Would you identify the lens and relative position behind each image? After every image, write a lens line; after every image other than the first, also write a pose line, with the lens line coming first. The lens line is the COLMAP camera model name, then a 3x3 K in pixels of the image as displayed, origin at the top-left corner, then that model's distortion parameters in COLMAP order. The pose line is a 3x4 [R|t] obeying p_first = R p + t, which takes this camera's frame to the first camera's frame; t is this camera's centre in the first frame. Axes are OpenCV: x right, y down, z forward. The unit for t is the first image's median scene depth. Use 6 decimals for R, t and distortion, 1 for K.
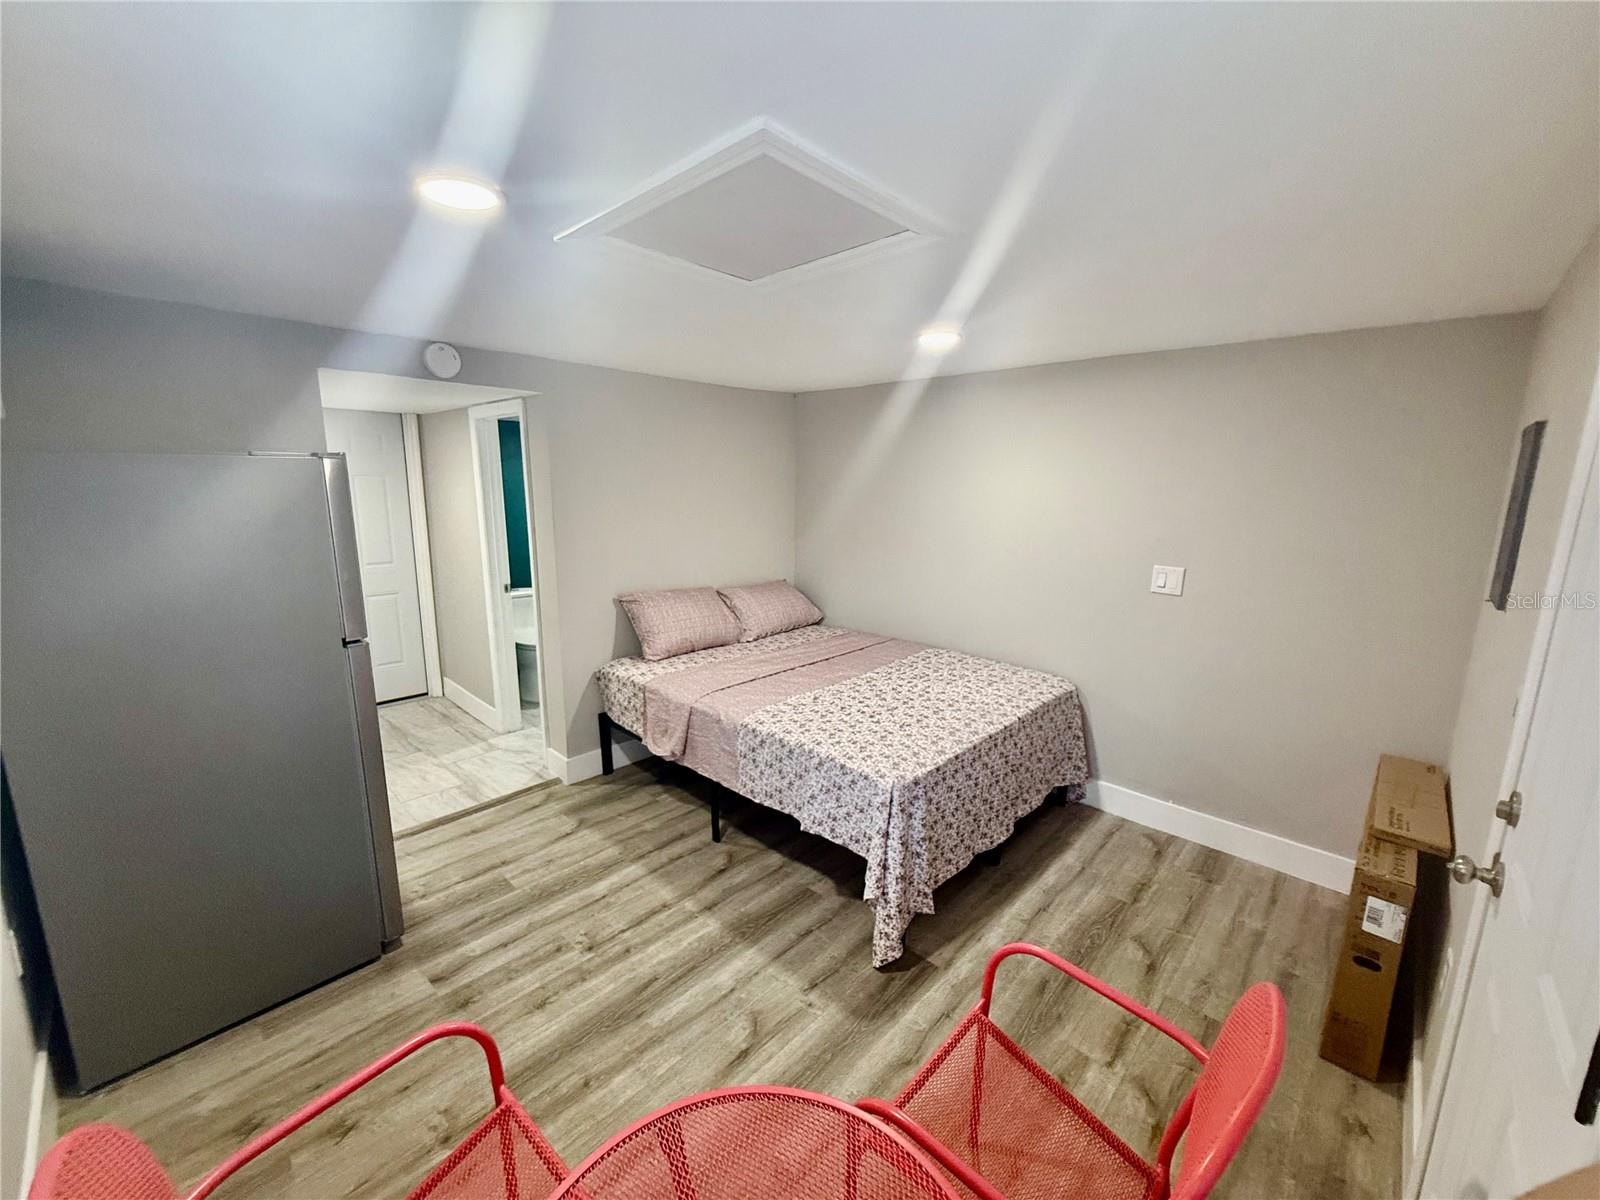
lens RADIAL K [[637.5, 0, 804.2], [0, 637.5, 600.2], [0, 0, 1]] dist [0.001331, 0.000135]
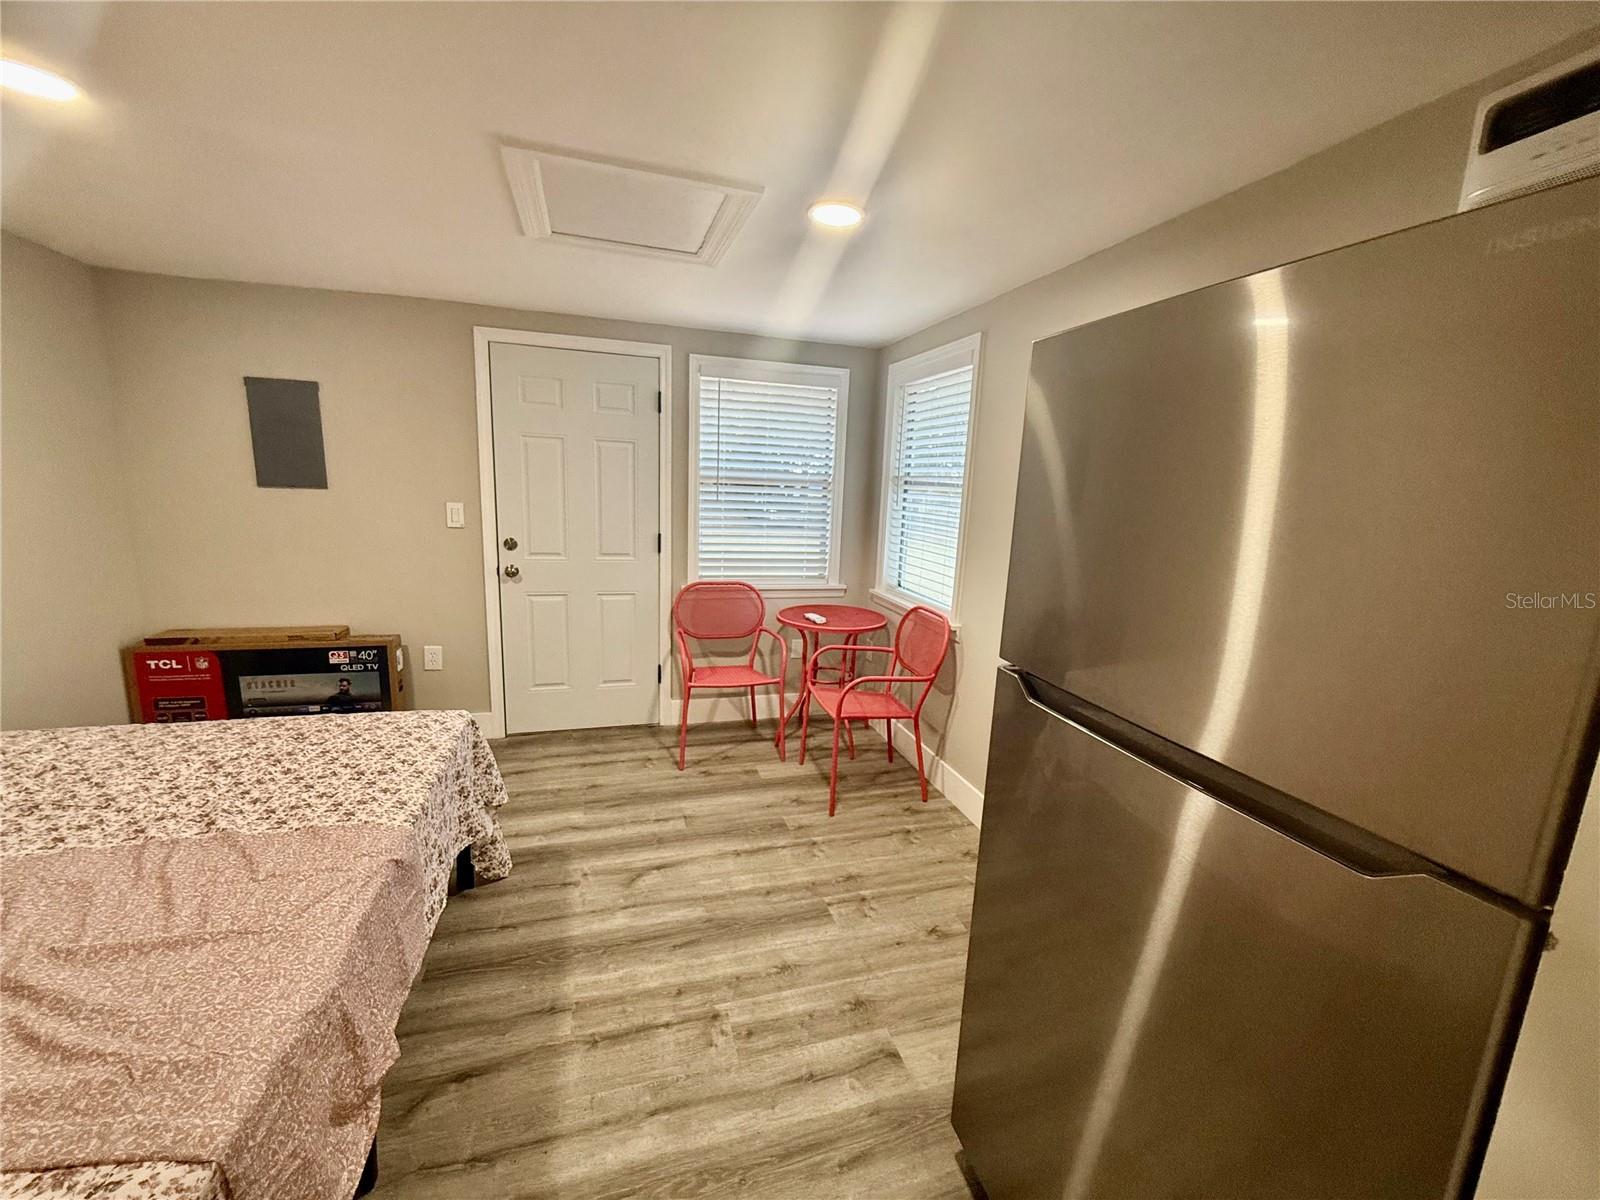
lens RADIAL K [[637.5, 0, 804.2], [0, 637.5, 600.2], [0, 0, 1]] dist [0.001331, 0.000135]
pose [[-0.869980, -0.134032, 0.474521, -0.740582], [0.043140, 0.937968, 0.344029, -0.189885], [-0.491196, 0.319769, -0.810231, 1.436495]]
